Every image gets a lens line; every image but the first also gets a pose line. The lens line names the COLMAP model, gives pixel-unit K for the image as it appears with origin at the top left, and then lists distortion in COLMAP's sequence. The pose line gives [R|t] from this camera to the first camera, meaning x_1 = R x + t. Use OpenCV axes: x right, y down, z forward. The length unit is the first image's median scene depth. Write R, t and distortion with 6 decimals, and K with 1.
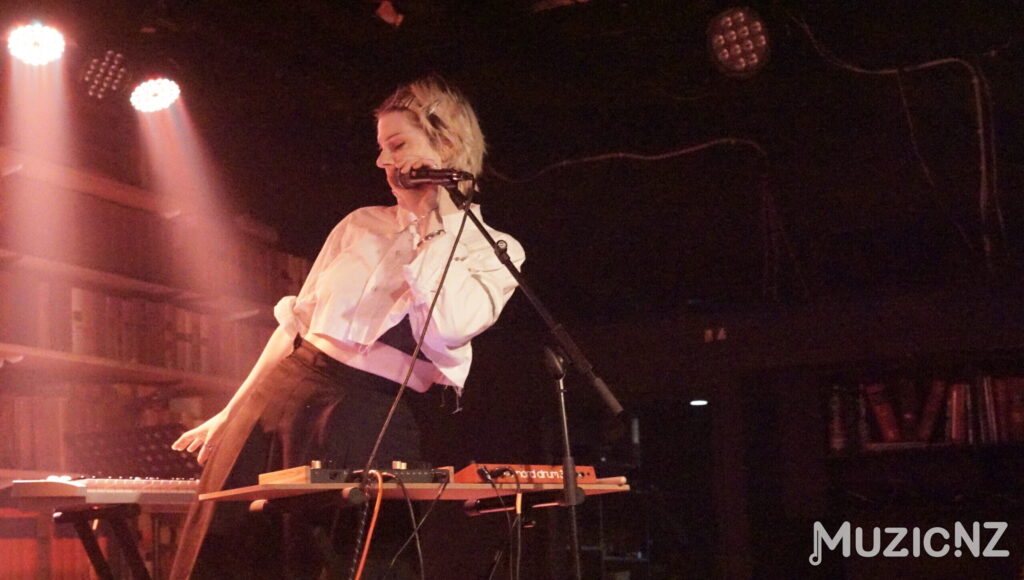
lens RADIAL K [[1869.7, 0, 547.1], [0, 1869.7, 289.0], [0, 0, 1]] dist [-0.011900, -0.003893]
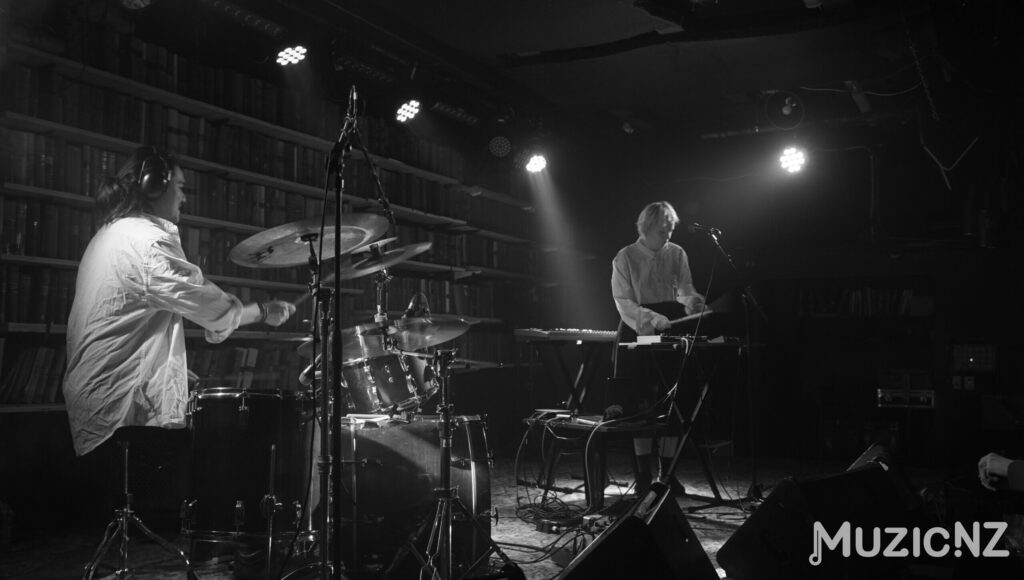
lens RADIAL K [[995.3, 0, 512.0], [0, 995.3, 290.0], [0, 0, 1]] dist [-0.073911, 0.002349]
pose [[0.996785, 0.037462, -0.070825, -0.168972], [-0.030571, 0.994912, 0.095992, -0.076434], [0.074061, -0.093519, 0.992859, -0.345200]]
